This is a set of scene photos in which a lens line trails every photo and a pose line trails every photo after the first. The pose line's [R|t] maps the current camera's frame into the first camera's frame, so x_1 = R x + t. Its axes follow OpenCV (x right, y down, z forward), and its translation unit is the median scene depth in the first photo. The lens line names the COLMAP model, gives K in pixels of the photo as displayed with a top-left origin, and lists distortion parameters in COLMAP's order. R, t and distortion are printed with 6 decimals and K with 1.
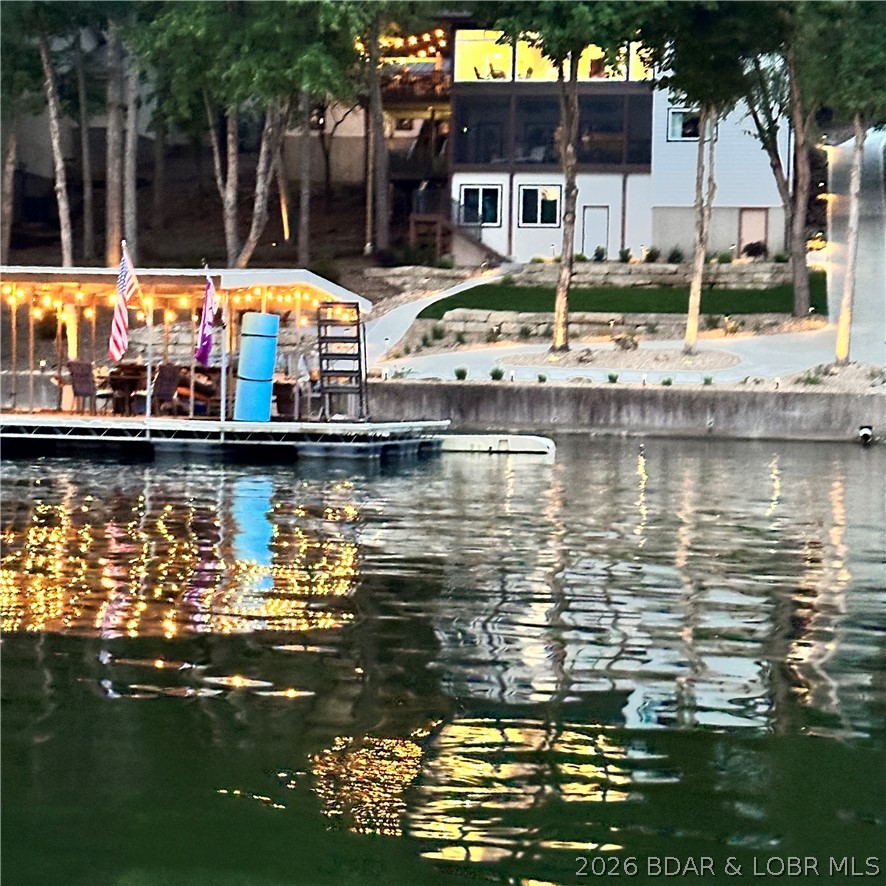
lens RADIAL K [[2014.3, 0, 444.6], [0, 2014.3, 441.5], [0, 0, 1]] dist [0.117690, 0.000000]
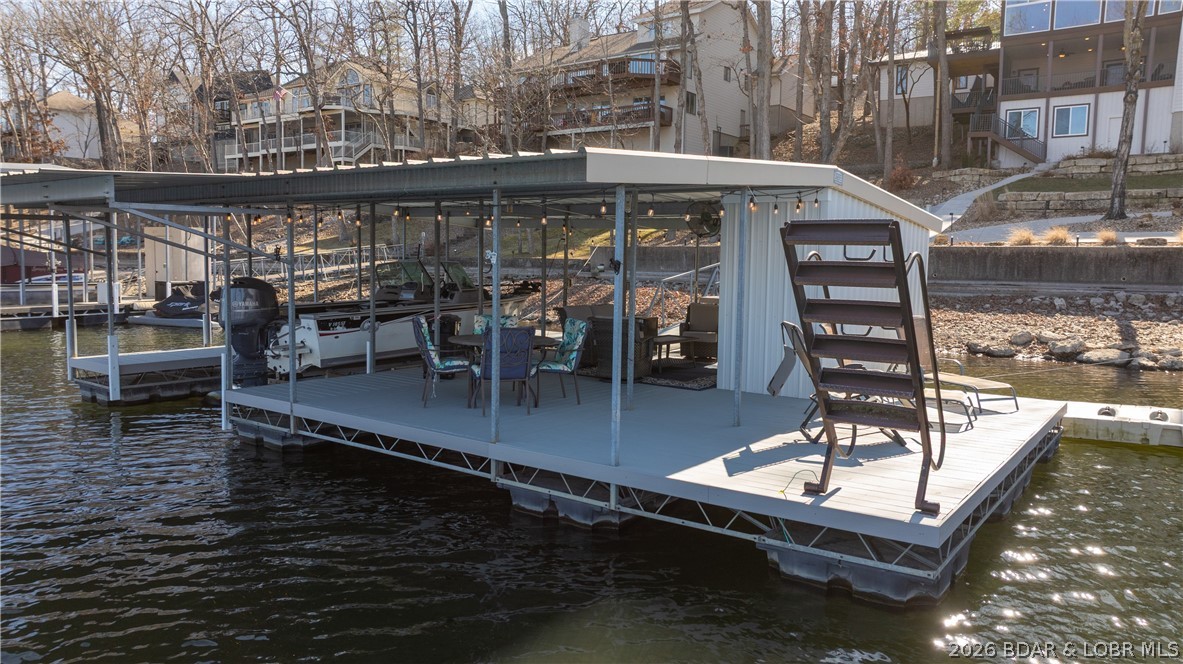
lens RADIAL K [[827.1, 0, 594.5], [0, 827.1, 332.3], [0, 0, 1]] dist [-0.038954, 0.031006]
pose [[0.911223, 0.023560, -0.411239, -0.015857], [0.000363, 0.998317, 0.057999, -0.006046], [0.411913, -0.053000, 0.909680, 0.368197]]
